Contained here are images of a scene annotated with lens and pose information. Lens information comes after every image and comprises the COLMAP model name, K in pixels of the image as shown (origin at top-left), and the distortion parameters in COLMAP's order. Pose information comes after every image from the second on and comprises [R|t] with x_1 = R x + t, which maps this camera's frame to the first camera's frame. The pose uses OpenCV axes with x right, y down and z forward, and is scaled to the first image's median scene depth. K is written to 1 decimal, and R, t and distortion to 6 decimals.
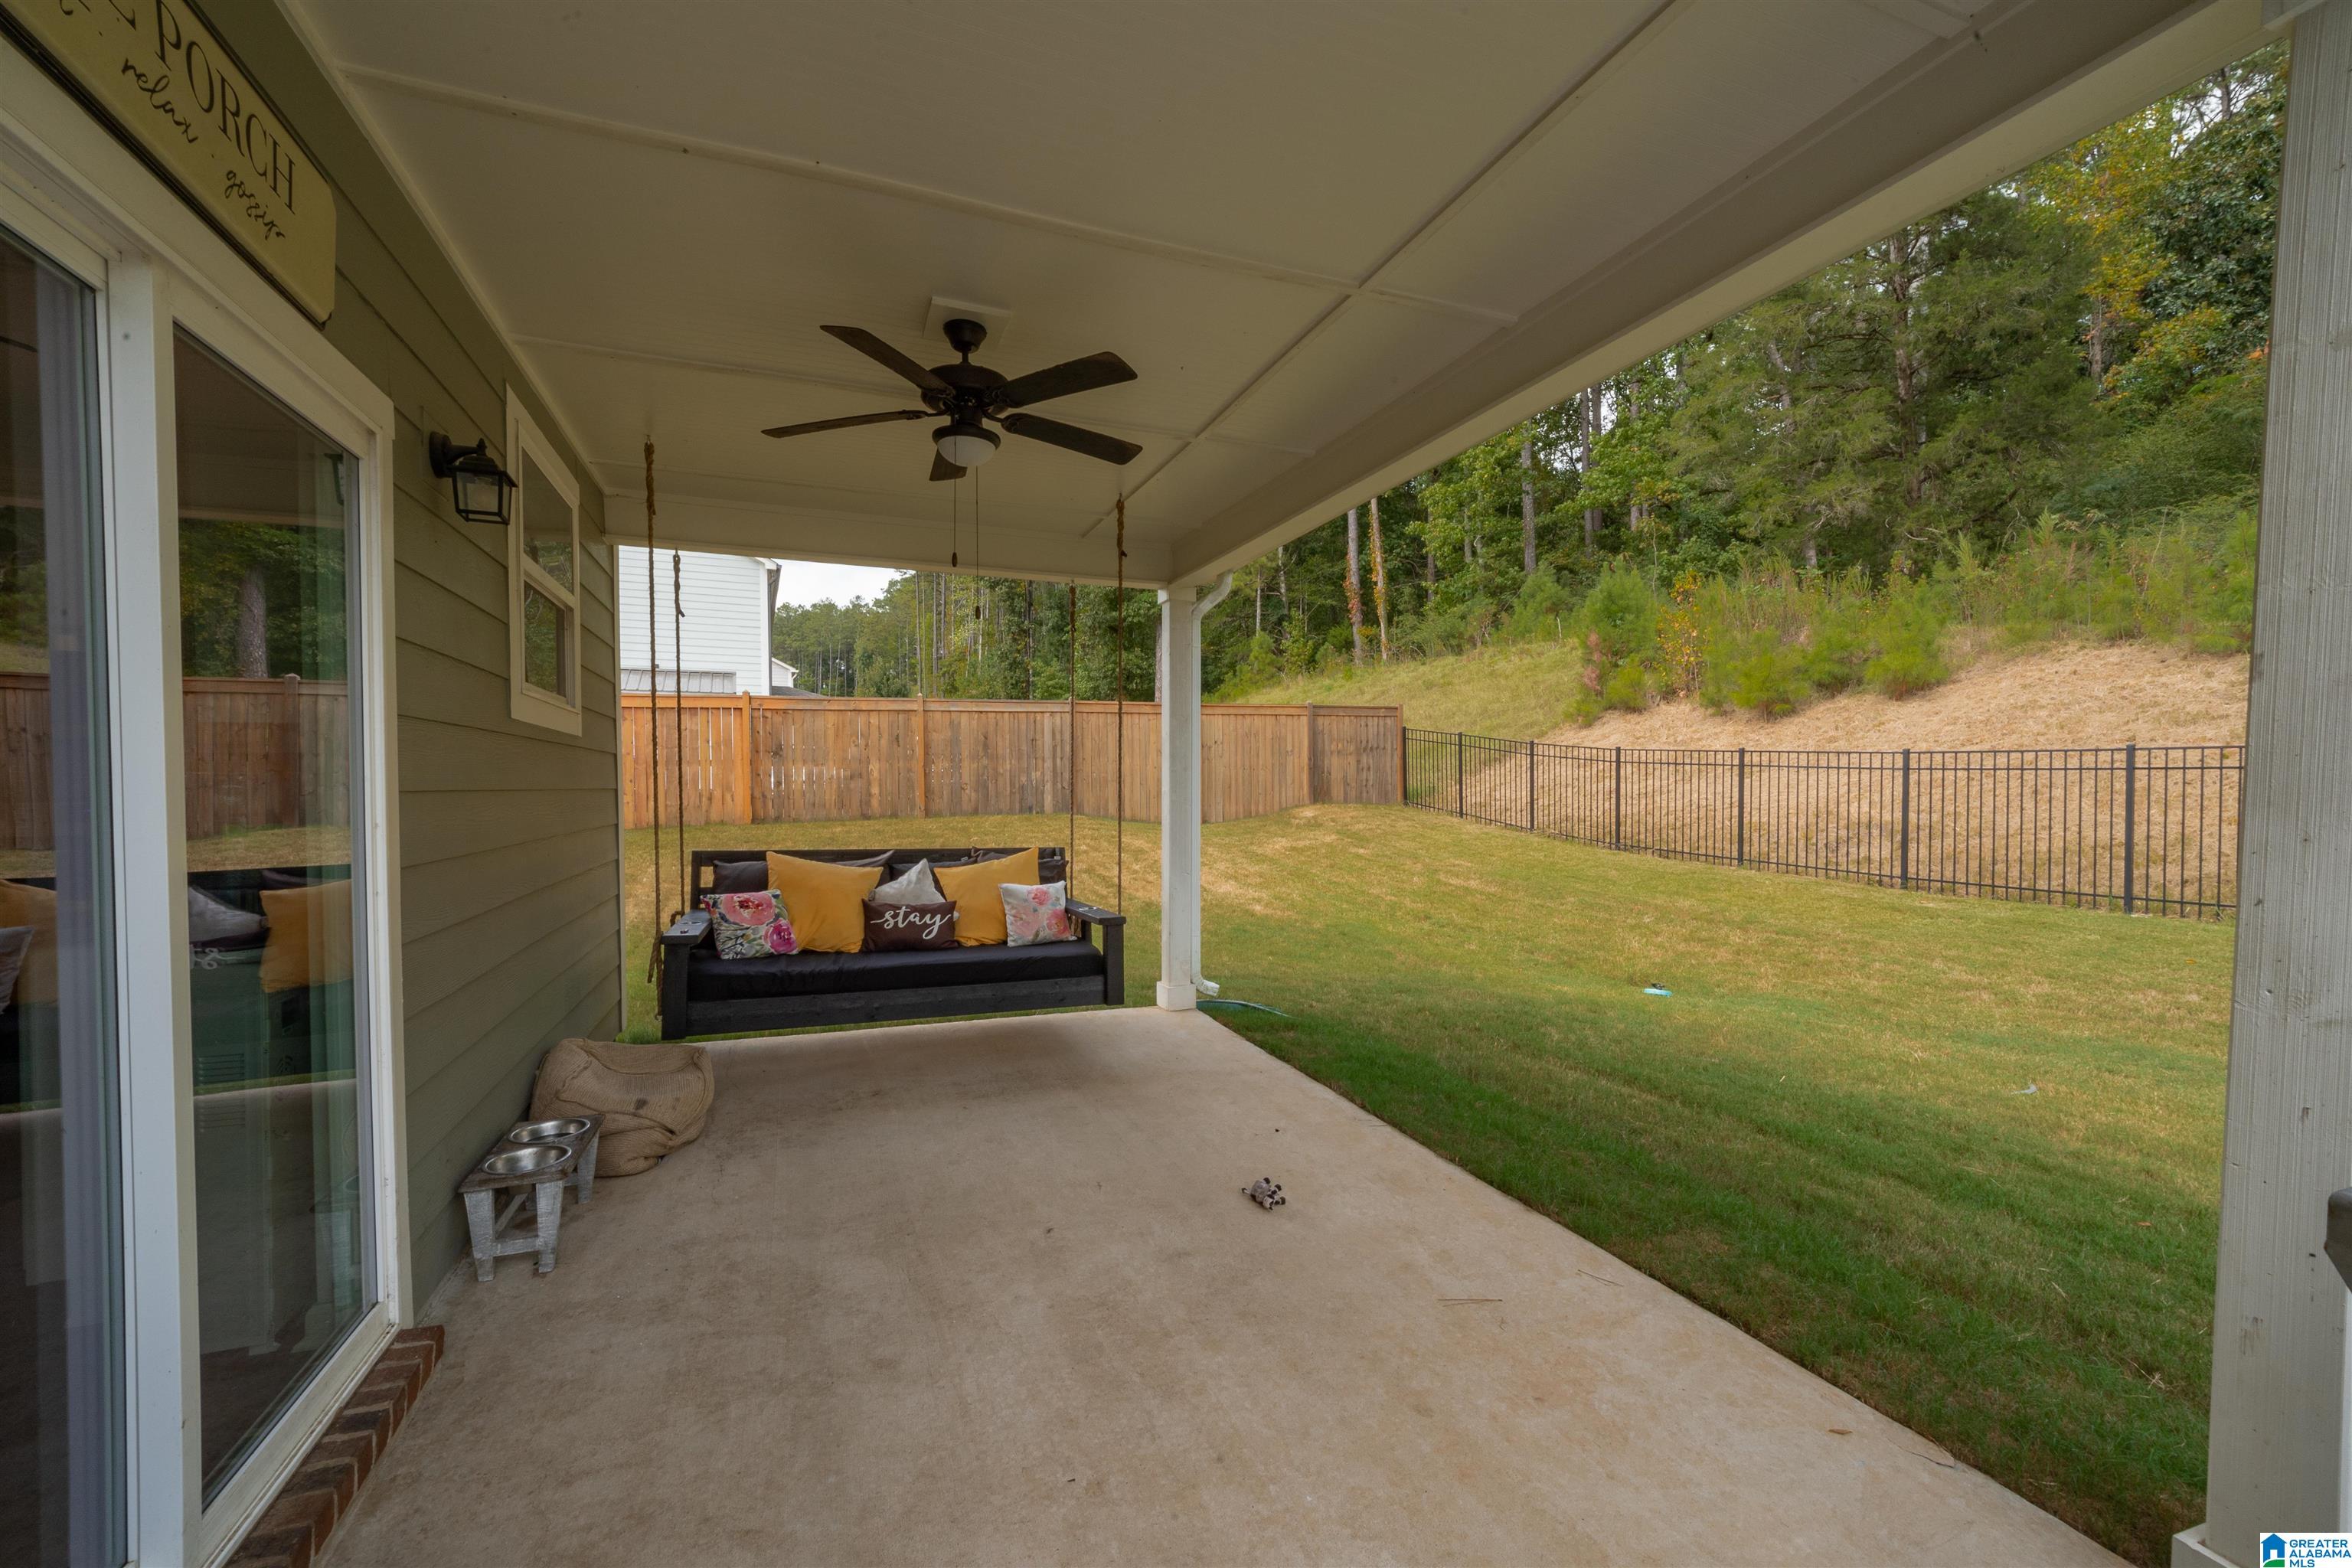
lens RADIAL K [[980.7, 0, 1171.8], [0, 980.7, 733.9], [0, 0, 1]] dist [0.000659, 0.000422]
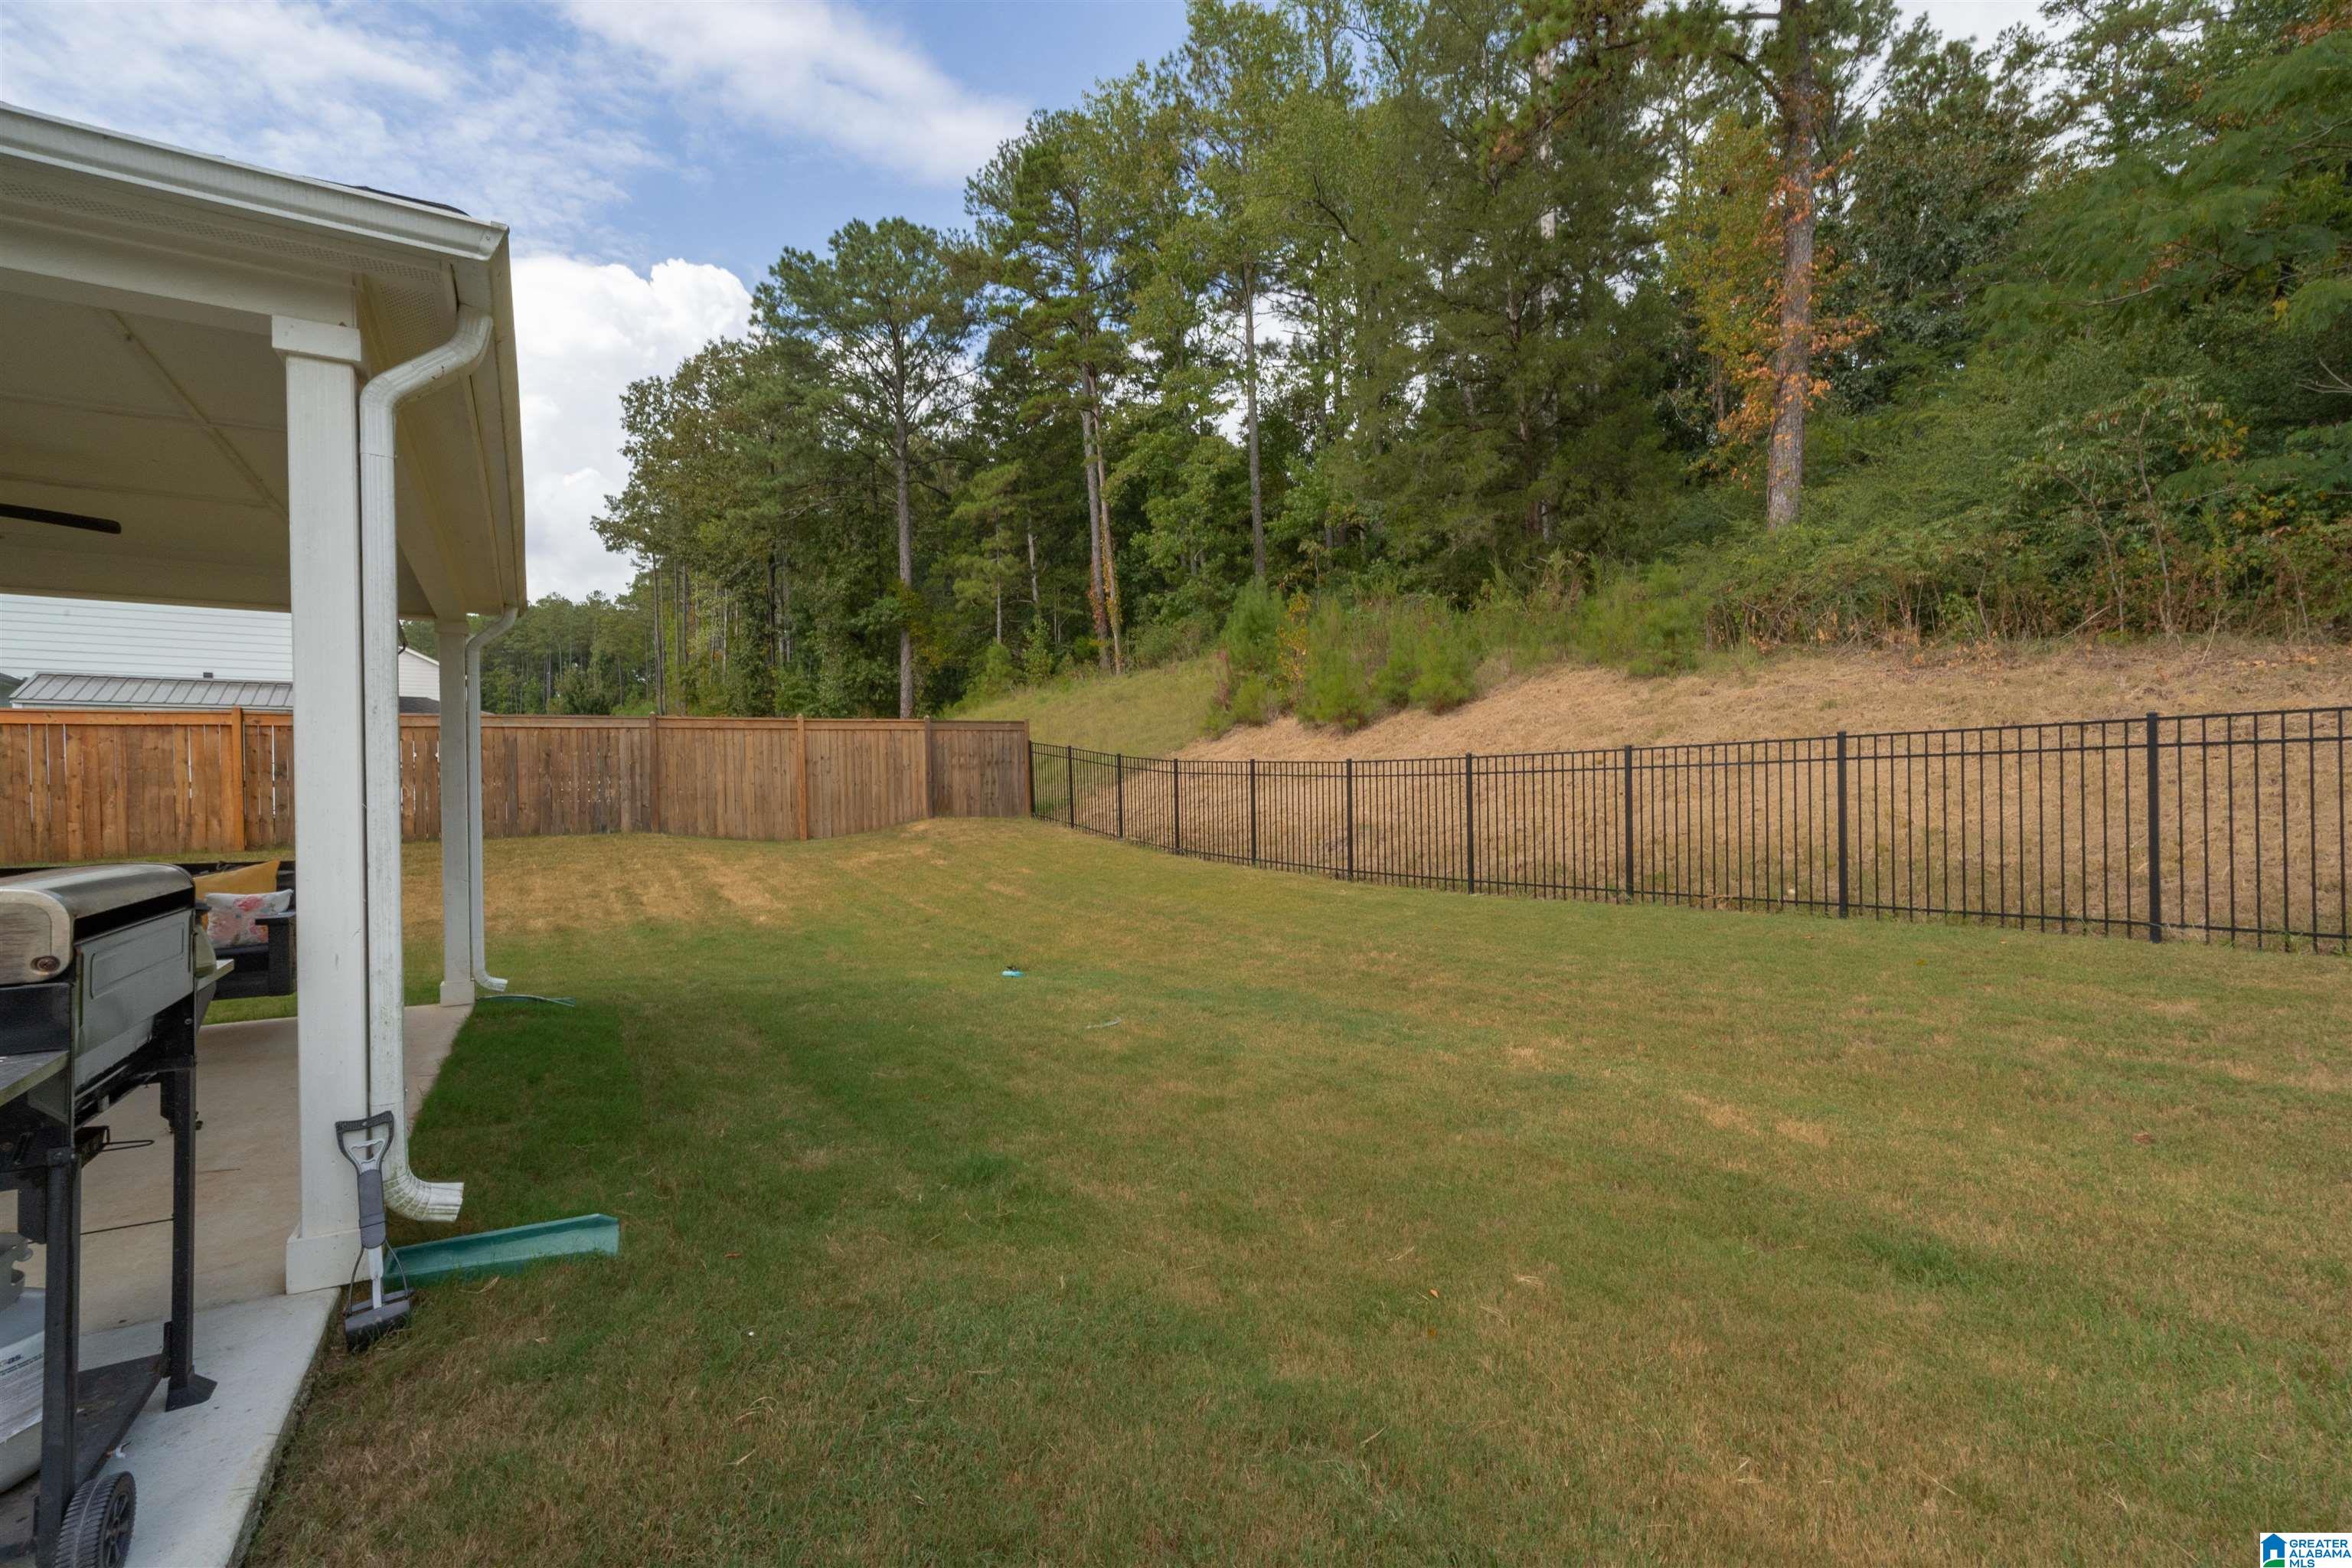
lens RADIAL K [[1029.4, 0, 1176.0], [0, 1029.4, 784.0], [0, 0, 1]] dist [0.008595, 0.000139]
pose [[0.982589, -0.012647, 0.185364, 0.175333], [0.005774, 0.999277, 0.037568, -0.001697], [-0.185705, -0.035844, 0.981952, -0.084406]]
